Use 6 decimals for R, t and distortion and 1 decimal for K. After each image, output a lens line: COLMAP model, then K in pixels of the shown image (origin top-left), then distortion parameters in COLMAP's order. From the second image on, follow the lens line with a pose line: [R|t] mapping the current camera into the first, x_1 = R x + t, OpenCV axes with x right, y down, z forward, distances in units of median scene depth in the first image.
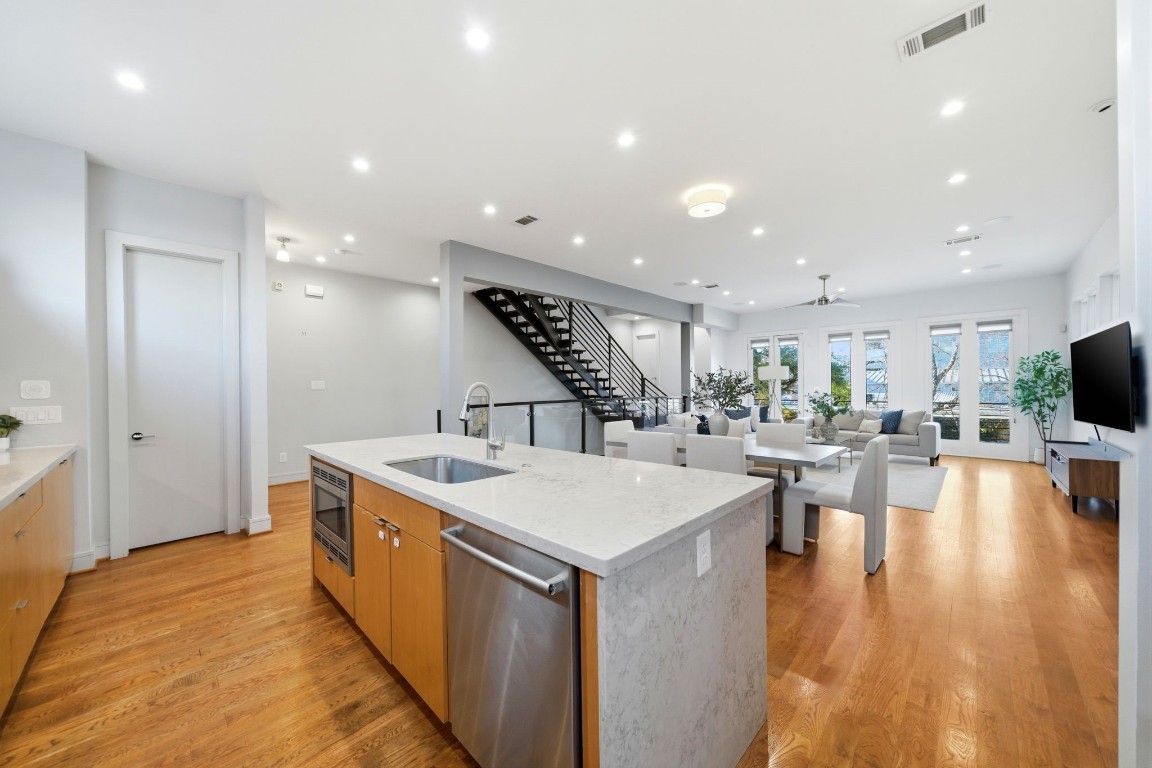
lens RADIAL K [[409.2, 0, 582.6], [0, 409.2, 382.7], [0, 0, 1]] dist [0.021945, 0.000100]
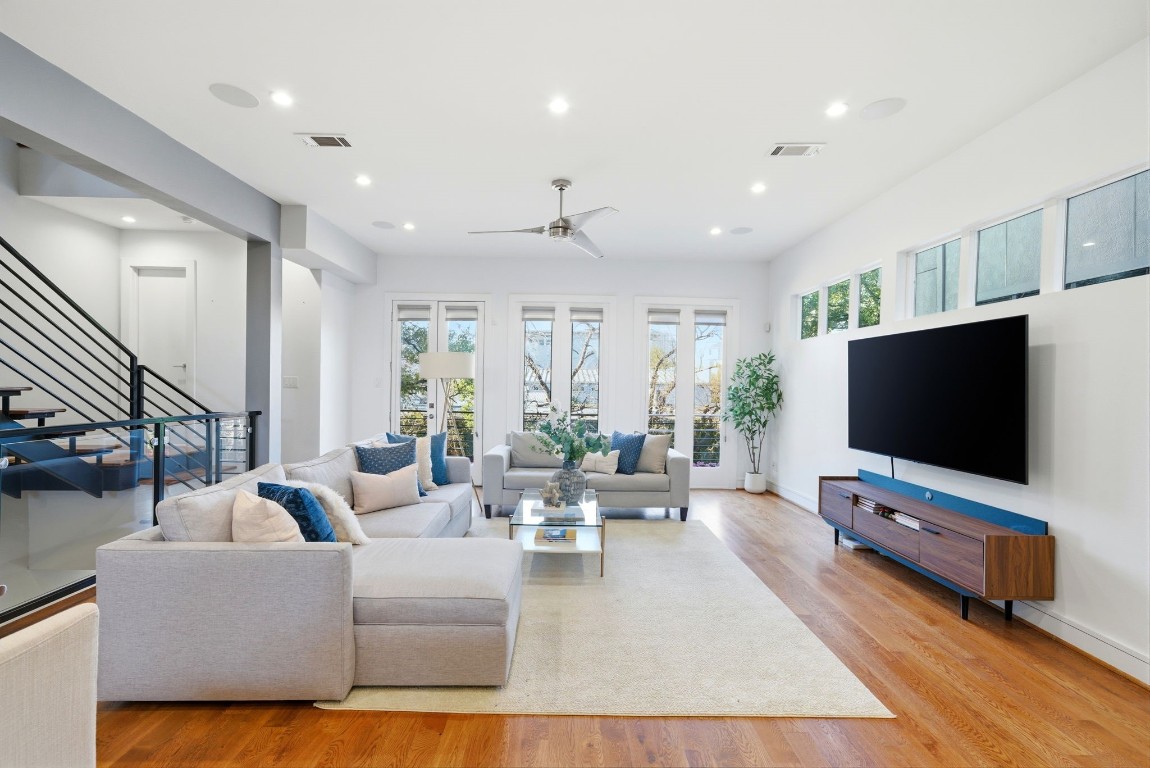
lens RADIAL K [[531.4, 0, 590.7], [0, 531.4, 385.5], [0, 0, 1]] dist [-0.011577, 0.007877]
pose [[0.707331, 0.013990, 0.706744, 0.144027], [-0.024714, 0.999682, 0.004946, -0.009022], [-0.706450, -0.020965, 0.707452, 0.486591]]
